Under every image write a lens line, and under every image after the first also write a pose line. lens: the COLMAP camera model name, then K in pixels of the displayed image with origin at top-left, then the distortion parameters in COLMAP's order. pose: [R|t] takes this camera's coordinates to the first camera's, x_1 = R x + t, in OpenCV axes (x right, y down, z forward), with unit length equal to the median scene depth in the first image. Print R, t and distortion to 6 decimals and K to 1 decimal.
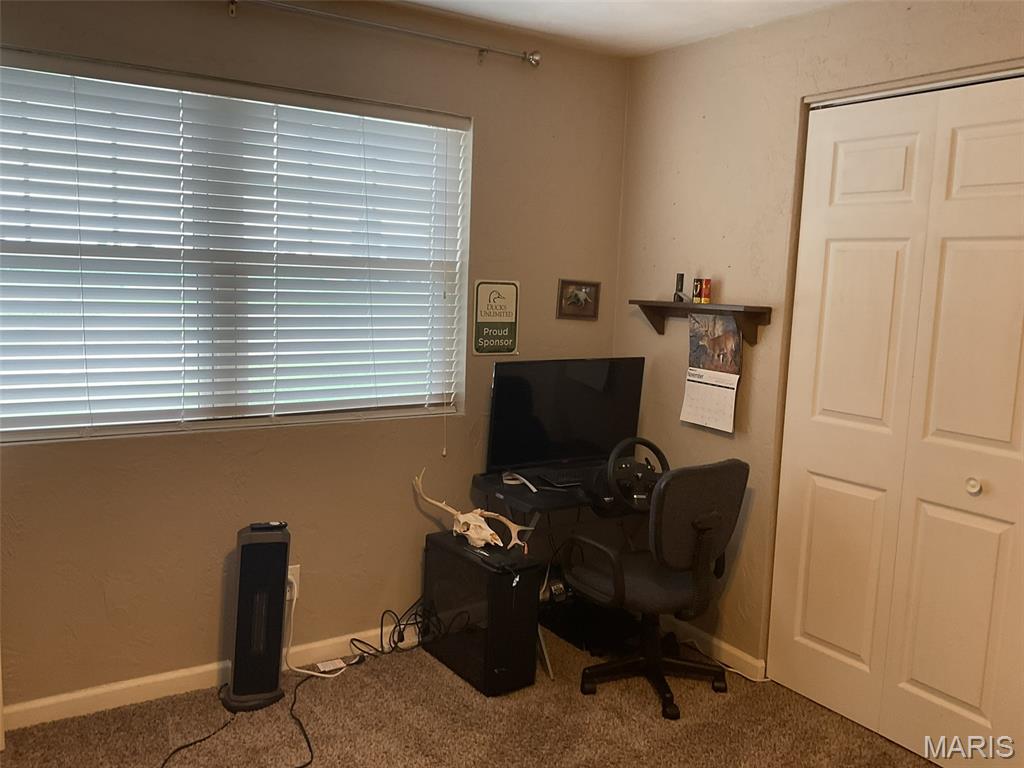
lens RADIAL K [[855.4, 0, 511.0], [0, 855.4, 387.3], [0, 0, 1]] dist [-0.005185, -0.013440]
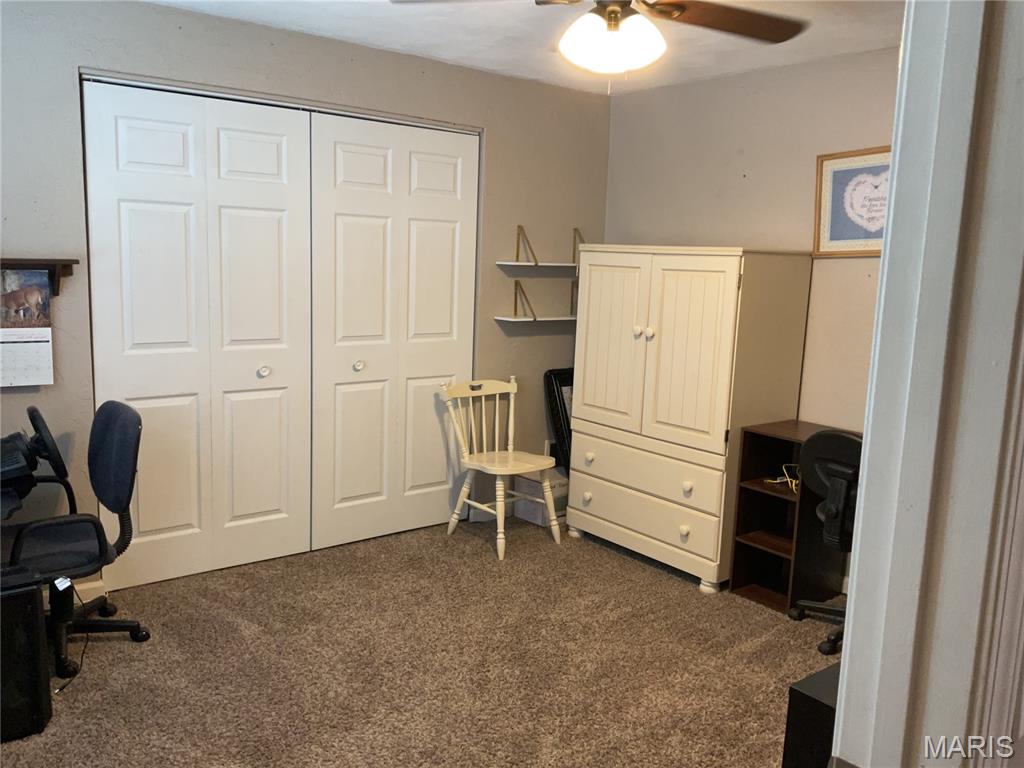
lens RADIAL K [[855.4, 0, 511.6], [0, 855.4, 382.2], [0, 0, 1]] dist [-0.005185, -0.013440]
pose [[-0.082823, -0.188781, 0.978520, -0.840165], [0.090863, 0.976374, 0.196057, -0.105809], [-0.992413, 0.105150, -0.063713, 0.550678]]
